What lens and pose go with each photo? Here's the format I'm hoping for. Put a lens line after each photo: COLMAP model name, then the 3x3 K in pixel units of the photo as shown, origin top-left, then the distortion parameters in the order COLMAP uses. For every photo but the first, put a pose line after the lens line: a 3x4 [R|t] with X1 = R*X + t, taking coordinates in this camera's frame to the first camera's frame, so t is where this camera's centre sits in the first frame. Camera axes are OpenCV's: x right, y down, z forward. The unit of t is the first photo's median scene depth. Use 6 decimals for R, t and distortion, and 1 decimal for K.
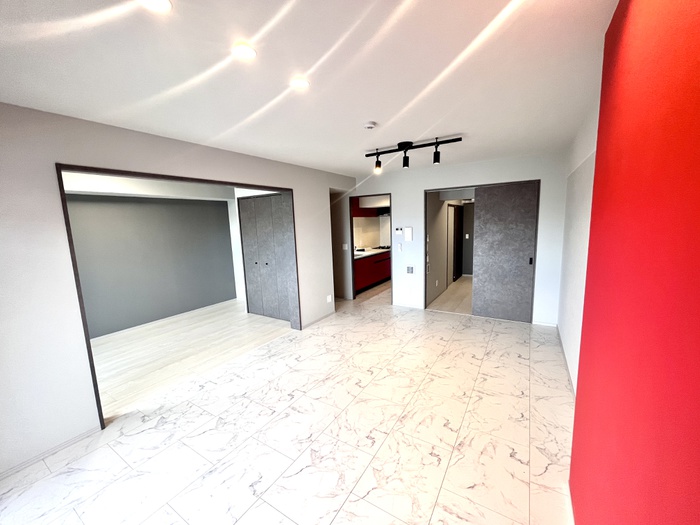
lens RADIAL K [[283.2, 0, 351.4], [0, 283.2, 262.0], [0, 0, 1]] dist [-0.001344, -0.000292]
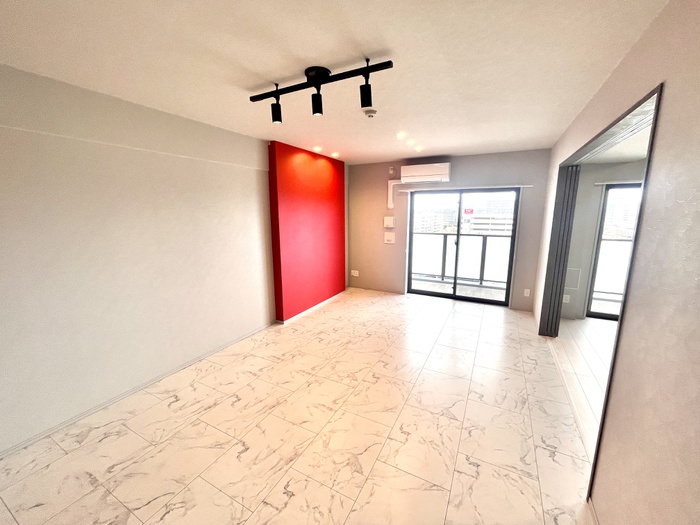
lens RADIAL K [[283.2, 0, 351.4], [0, 283.2, 262.0], [0, 0, 1]] dist [-0.001344, -0.000292]
pose [[-0.996496, 0.049373, -0.067515, 0.183645], [0.025297, 0.947292, 0.319371, -0.239219], [0.079725, 0.316544, -0.945222, 1.699380]]
